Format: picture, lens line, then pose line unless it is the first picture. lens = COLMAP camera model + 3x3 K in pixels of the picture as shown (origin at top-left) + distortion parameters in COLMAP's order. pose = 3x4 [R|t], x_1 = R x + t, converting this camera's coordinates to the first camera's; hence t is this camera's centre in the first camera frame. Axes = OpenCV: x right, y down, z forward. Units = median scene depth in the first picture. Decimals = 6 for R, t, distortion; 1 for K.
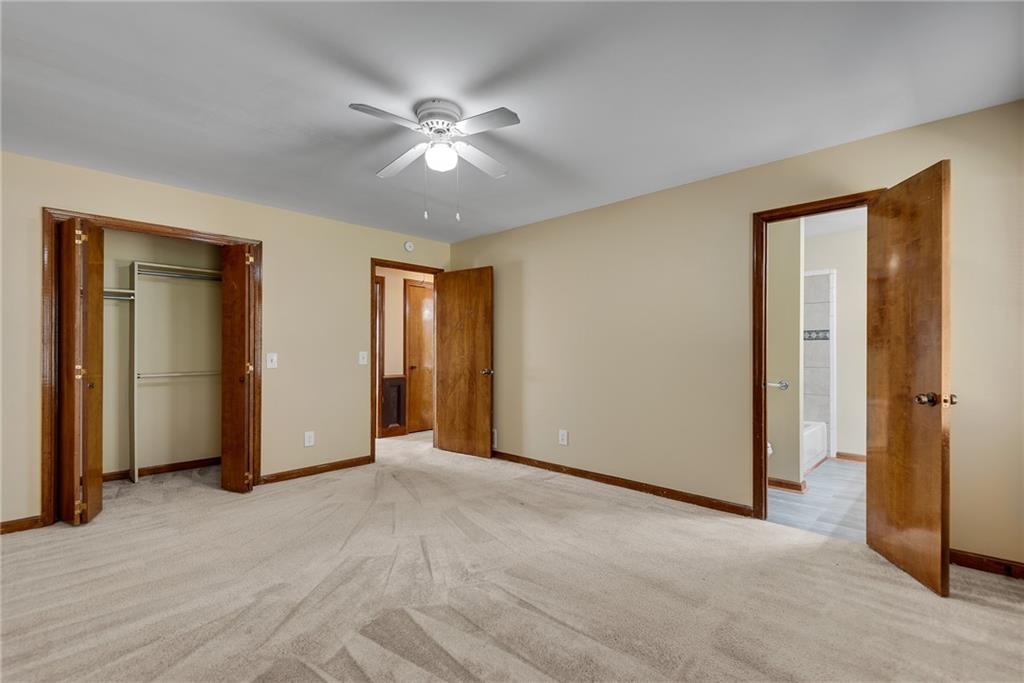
lens RADIAL K [[471.8, 0, 512.3], [0, 471.8, 344.2], [0, 0, 1]] dist [0.028006, -0.015702]
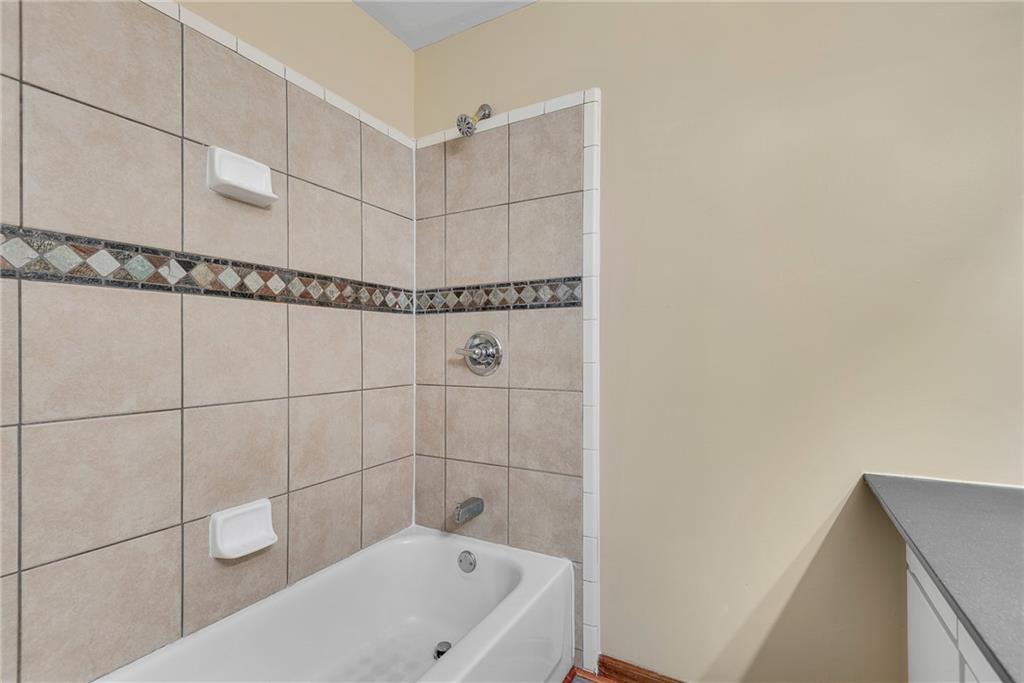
lens RADIAL K [[471.8, 0, 515.0], [0, 471.8, 347.0], [0, 0, 1]] dist [0.028006, -0.015702]
pose [[0.967203, -0.005706, 0.253940, 0.539246], [0.004337, 0.999973, 0.005952, 0.016778], [-0.253967, -0.004655, 0.967202, 0.698073]]
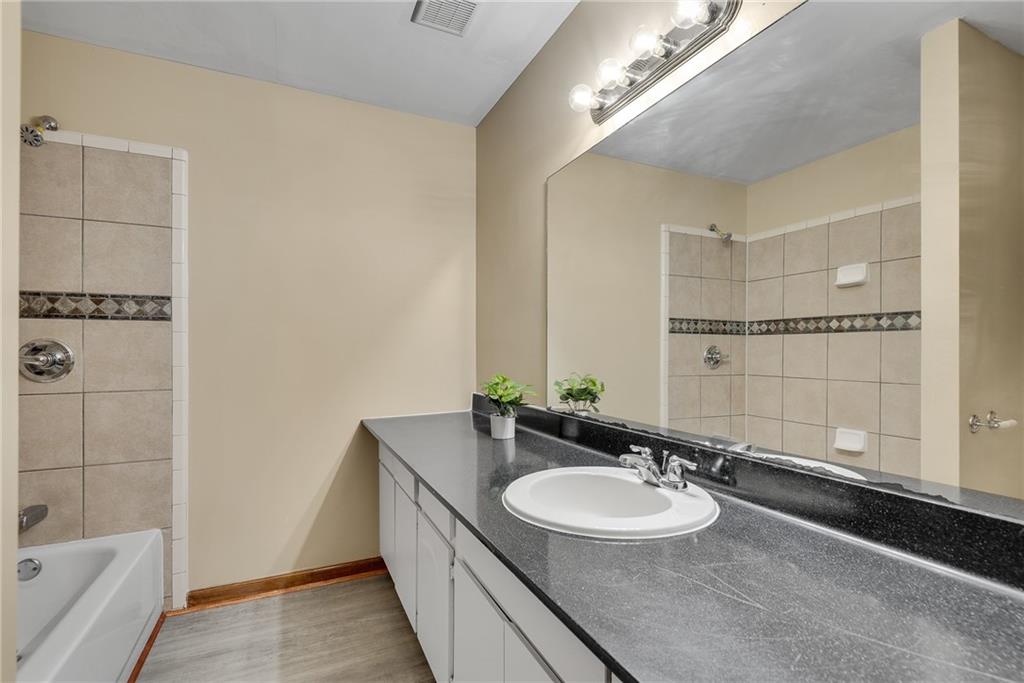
lens RADIAL K [[471.8, 0, 511.8], [0, 471.8, 350.8], [0, 0, 1]] dist [0.028006, -0.015702]
pose [[0.324859, -0.004171, 0.945753, 0.376417], [-0.004723, 0.999971, 0.006032, 0.012555], [-0.945751, -0.006426, 0.324830, 0.594625]]
